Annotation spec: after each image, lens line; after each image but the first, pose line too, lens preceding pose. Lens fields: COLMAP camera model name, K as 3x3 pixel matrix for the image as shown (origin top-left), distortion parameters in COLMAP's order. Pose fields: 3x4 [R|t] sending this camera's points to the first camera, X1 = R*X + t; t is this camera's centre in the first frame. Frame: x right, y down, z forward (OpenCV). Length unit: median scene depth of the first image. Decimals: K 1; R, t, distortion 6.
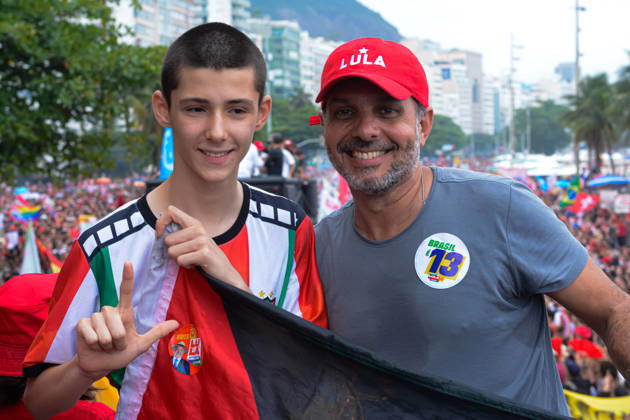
lens RADIAL K [[1540.7, 0, 315.0], [0, 1540.7, 210.0], [0, 0, 1]] dist [-0.250544, 0.229112]
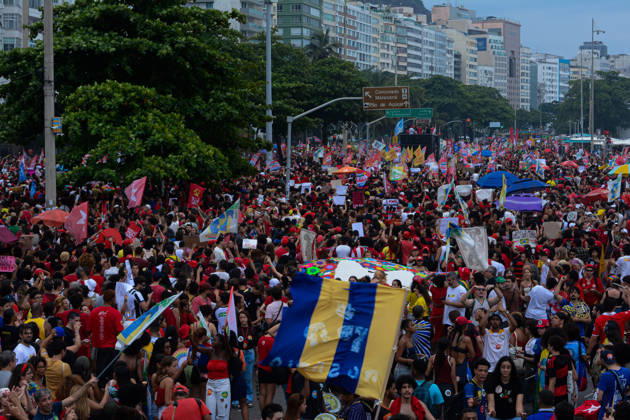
lens RADIAL K [[1517.0, 0, 315.0], [0, 1517.0, 210.0], [0, 0, 1]] dist [-0.256168, 1.023102]
pose [[0.999594, 0.026298, -0.010962, -0.001882], [-0.026100, 0.999501, 0.017799, -0.006178], [0.011424, -0.017506, 0.999781, 0.176698]]
